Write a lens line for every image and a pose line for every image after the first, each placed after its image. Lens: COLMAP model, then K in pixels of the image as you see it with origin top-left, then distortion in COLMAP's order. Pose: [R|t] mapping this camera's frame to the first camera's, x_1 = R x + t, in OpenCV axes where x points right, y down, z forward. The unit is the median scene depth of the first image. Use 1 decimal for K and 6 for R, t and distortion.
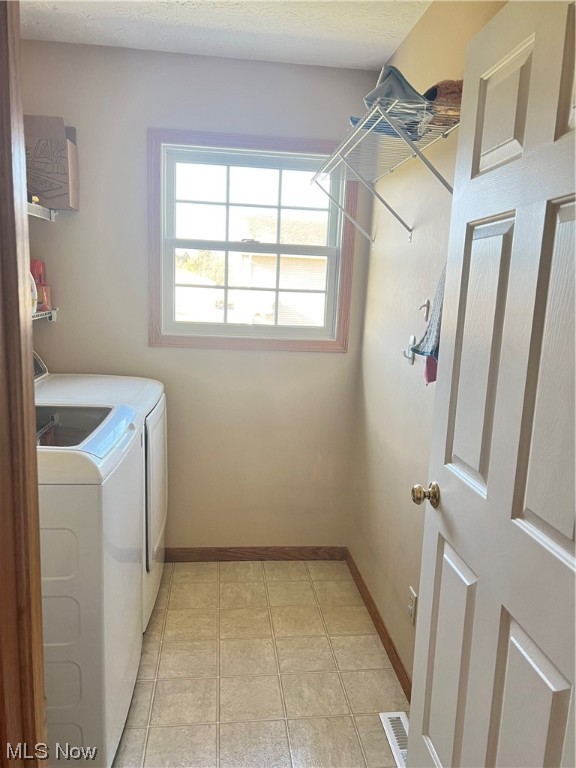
lens RADIAL K [[582.1, 0, 289.8], [0, 582.1, 391.2], [0, 0, 1]] dist [0.048119, -0.042732]
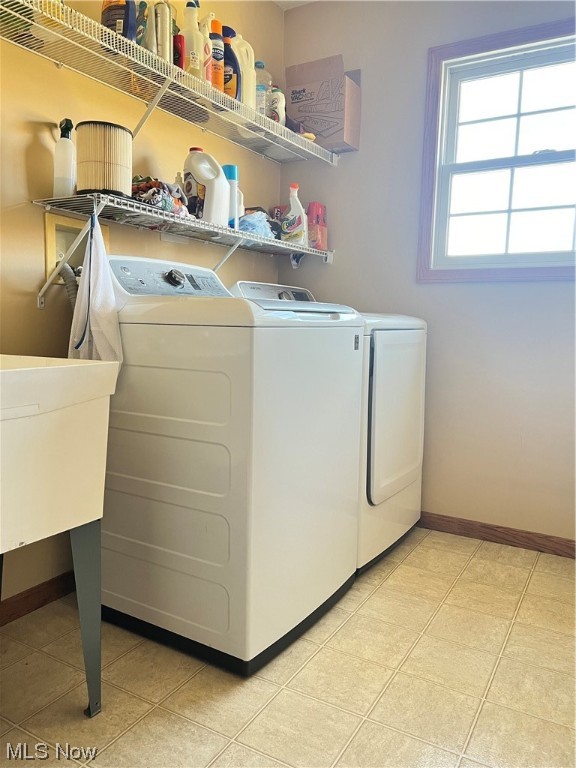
lens RADIAL K [[582.1, 0, 285.1], [0, 582.1, 390.8], [0, 0, 1]] dist [0.048119, -0.042732]
pose [[0.798344, 0.044860, -0.600529, 0.164546], [-0.097290, 0.993729, -0.055105, 0.171034], [0.594291, 0.102419, 0.797702, 0.155820]]
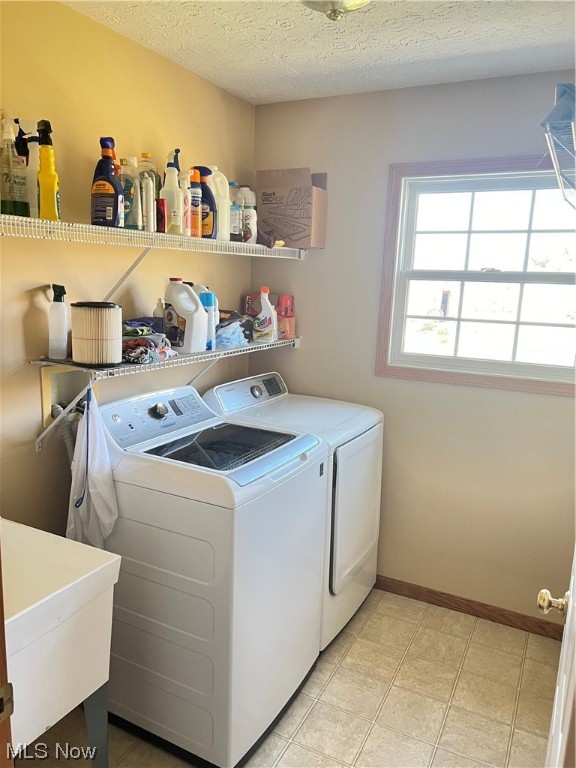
lens RADIAL K [[582.1, 0, 283.7], [0, 582.1, 393.1], [0, 0, 1]] dist [0.048119, -0.042732]
pose [[0.832364, 0.092516, -0.546452, 0.193356], [-0.098301, 0.994981, 0.018719, -0.051789], [0.545441, 0.038135, 0.837281, 0.058393]]
